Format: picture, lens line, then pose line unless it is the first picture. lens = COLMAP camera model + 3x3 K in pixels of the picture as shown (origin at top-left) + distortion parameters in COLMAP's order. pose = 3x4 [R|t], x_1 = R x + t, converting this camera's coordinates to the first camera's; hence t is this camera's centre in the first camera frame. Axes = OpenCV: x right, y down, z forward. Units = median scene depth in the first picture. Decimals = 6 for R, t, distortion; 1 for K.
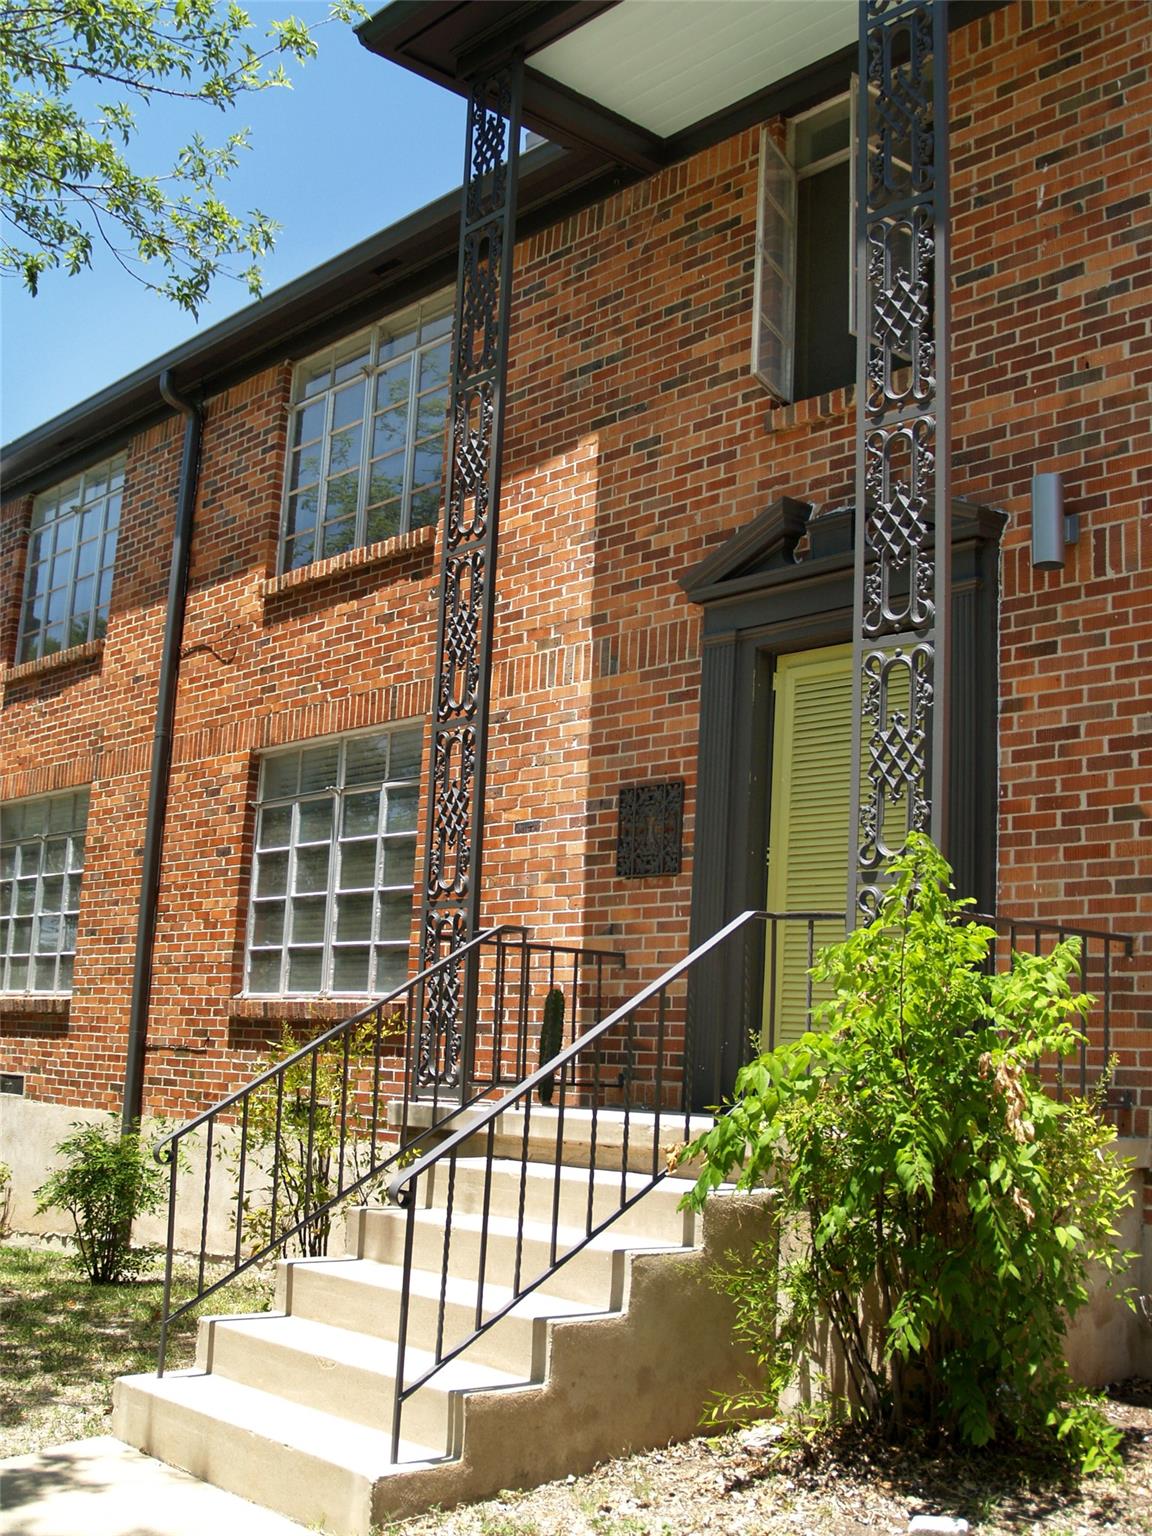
lens RADIAL K [[1712.9, 0, 576.0], [0, 1712.9, 768.0], [0, 0, 1]] dist [-0.126201, 0.084171]
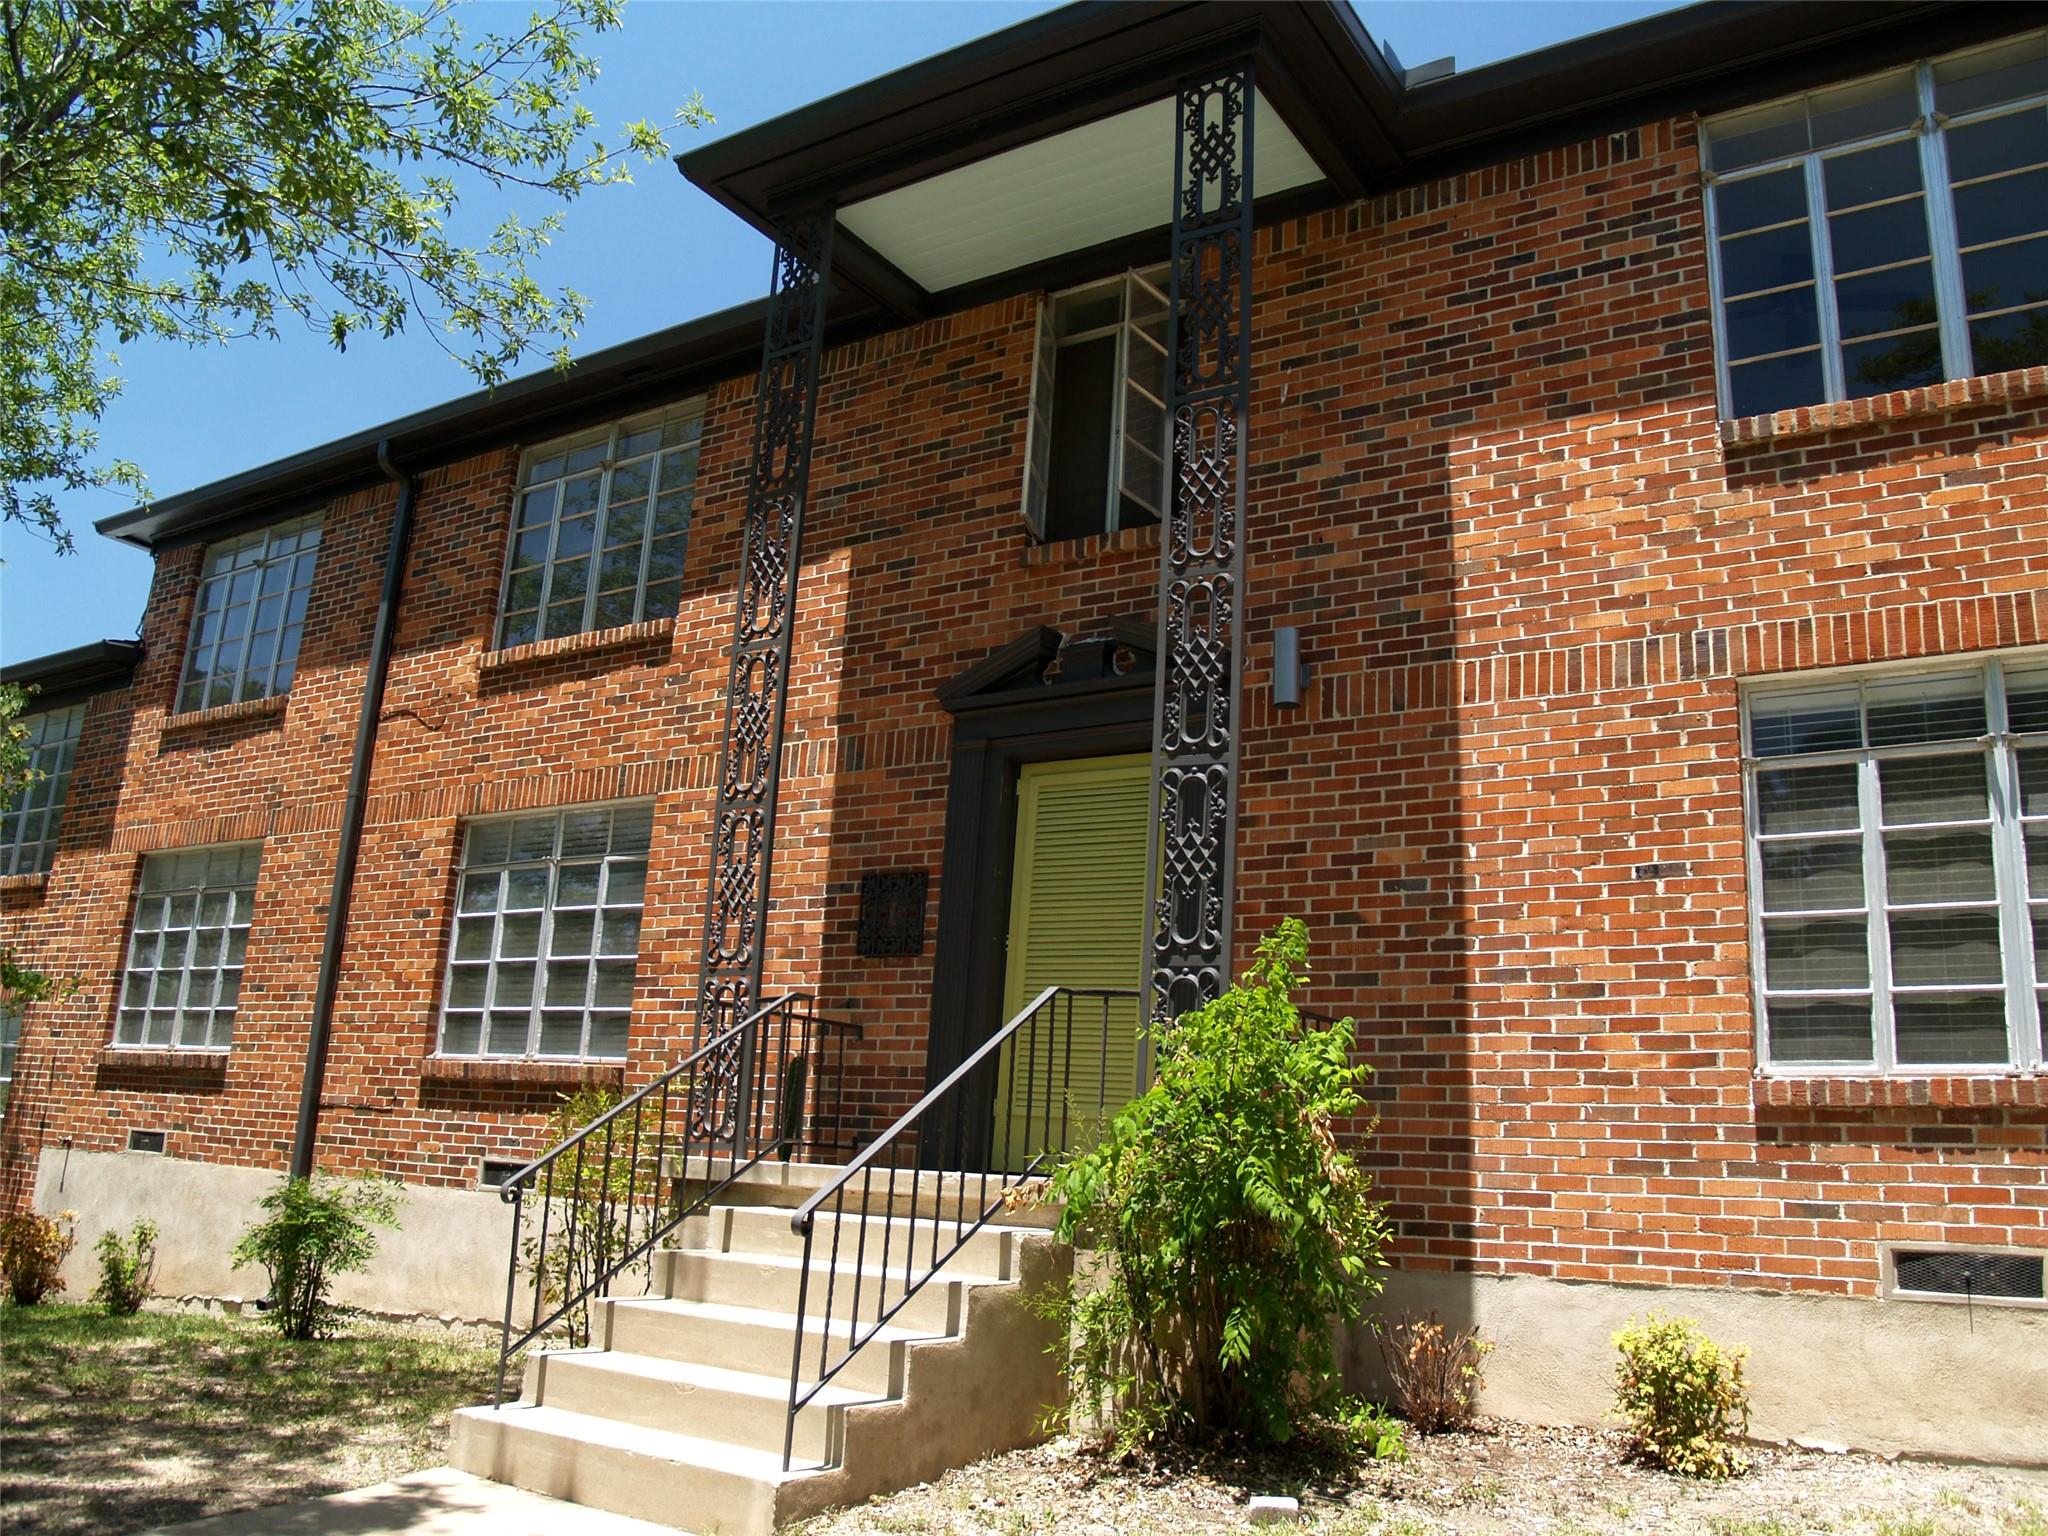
lens RADIAL K [[1660.8, 0, 1019.9], [0, 1660.8, 757.9], [0, 0, 1]] dist [-0.126226, 0.080851]
pose [[0.966131, 0.074633, 0.247025, -0.141565], [-0.057958, 0.995564, -0.074112, 0.010212], [-0.251460, 0.057285, 0.966171, -0.050883]]
